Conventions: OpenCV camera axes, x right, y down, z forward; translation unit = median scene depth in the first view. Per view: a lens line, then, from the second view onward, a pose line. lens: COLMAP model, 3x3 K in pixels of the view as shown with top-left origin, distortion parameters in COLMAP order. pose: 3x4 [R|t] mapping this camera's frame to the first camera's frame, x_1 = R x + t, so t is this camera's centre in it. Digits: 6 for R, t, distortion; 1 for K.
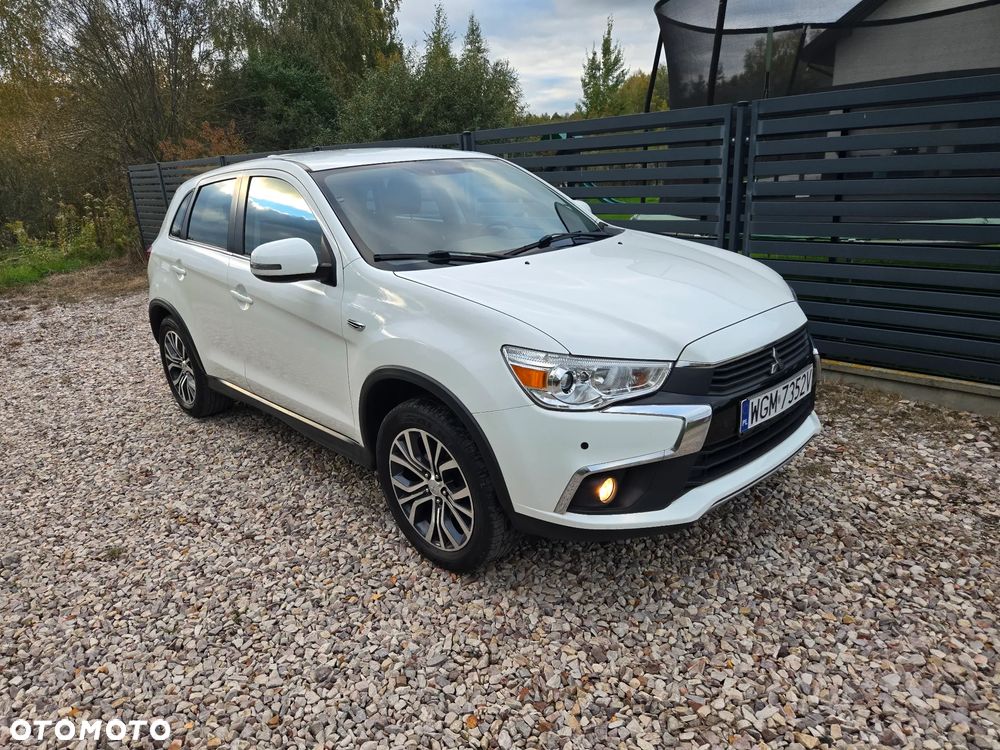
lens RADIAL K [[679.3, 0, 479.2], [0, 679.3, 377.2], [0, 0, 1]] dist [0.062614, -0.053510]
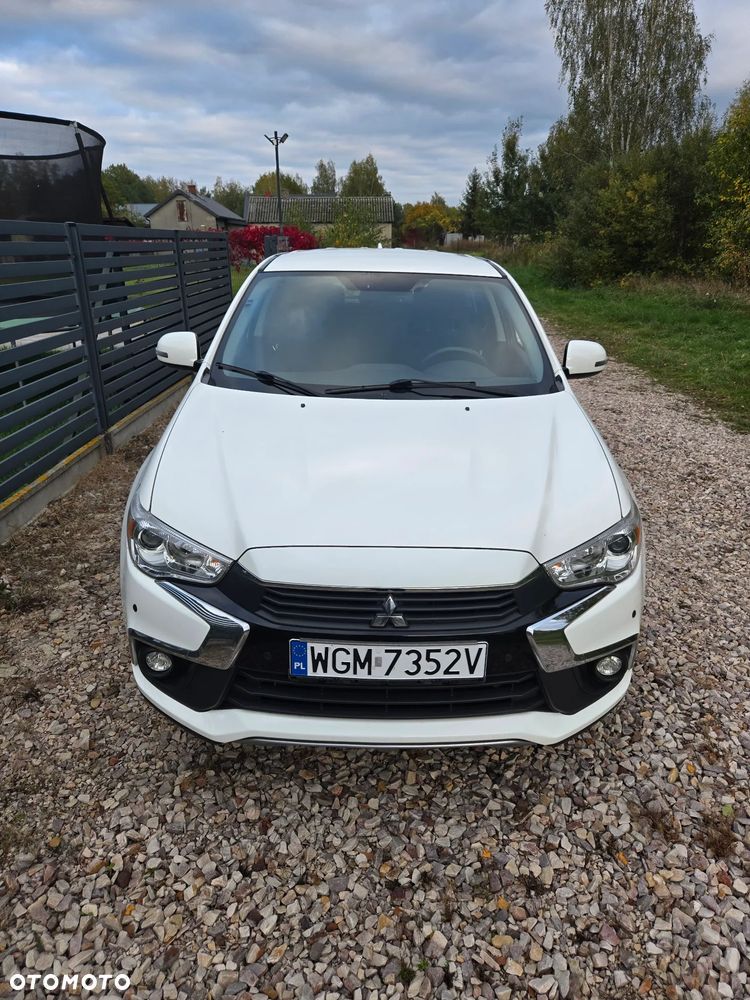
lens RADIAL K [[680.4, 0, 389.4], [0, 680.4, 479.6], [0, 0, 1]] dist [0.057218, -0.049026]
pose [[0.742058, 0.302581, -0.598159, 0.748715], [-0.267215, 0.951888, 0.150017, -0.245850], [0.614773, 0.048516, 0.787211, 0.365985]]
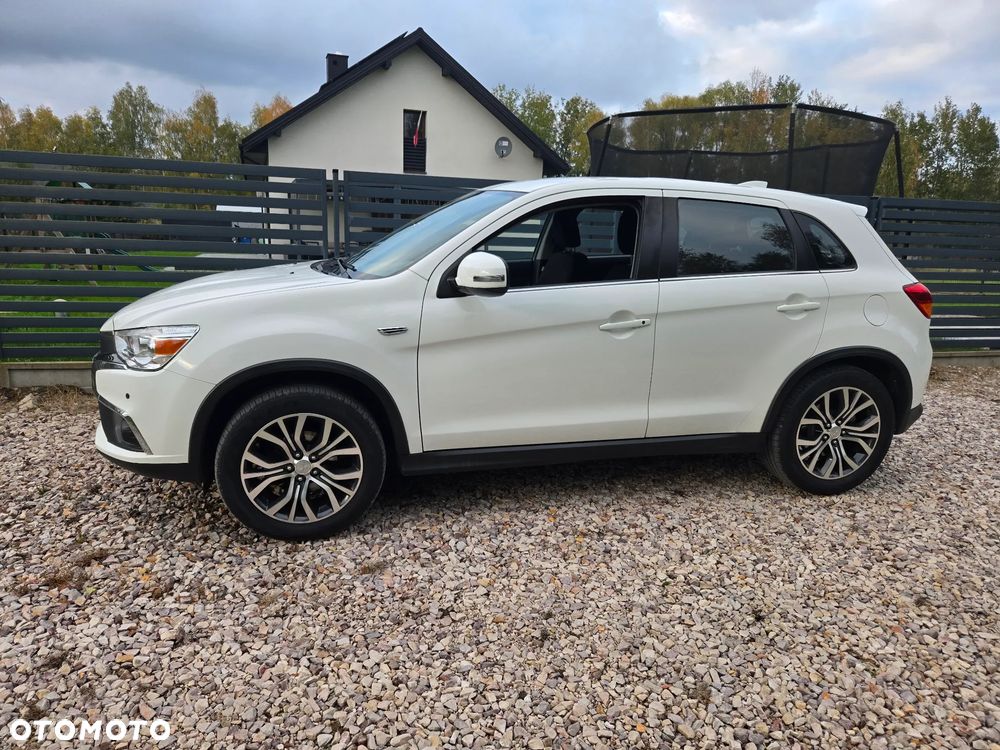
lens RADIAL K [[680.4, 0, 482.4], [0, 680.4, 379.7], [0, 0, 1]] dist [0.057218, -0.049026]
pose [[-0.495375, 0.249150, -0.832183, 1.133474], [-0.253098, 0.875026, 0.412639, -0.649216], [0.830991, 0.415034, -0.370406, 1.975340]]
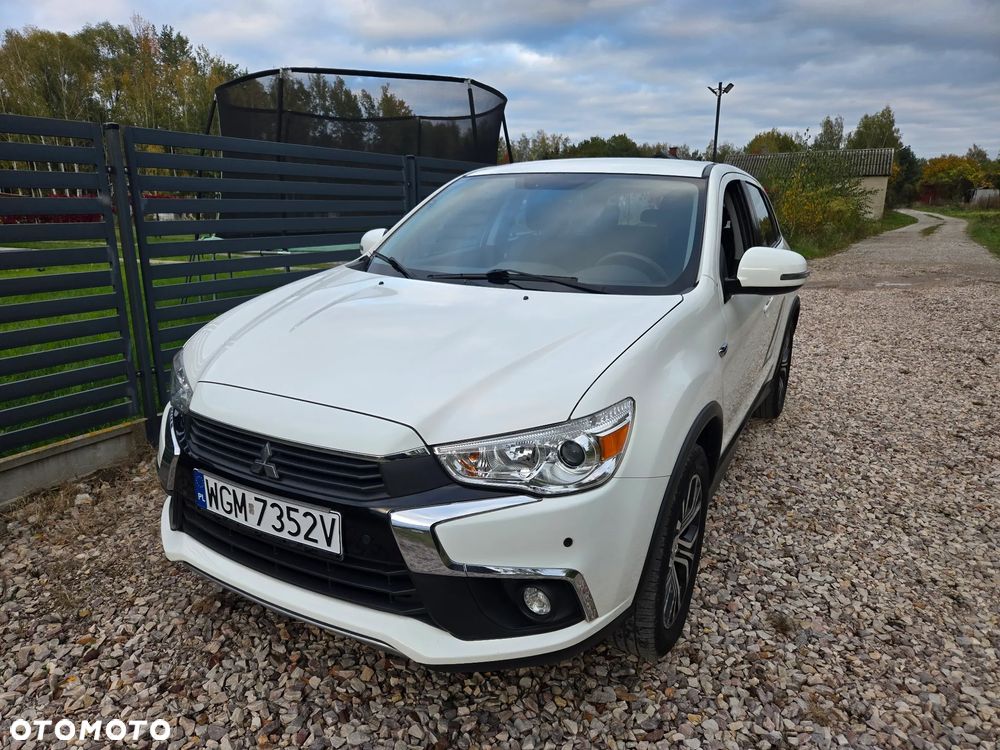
lens RADIAL K [[680.4, 0, 488.4], [0, 680.4, 371.0], [0, 0, 1]] dist [0.057218, -0.049026]
pose [[0.300475, 0.312351, -0.901195, 1.017905], [-0.316200, 0.924045, 0.214844, -0.309883], [0.899851, 0.220402, 0.376418, 0.822628]]
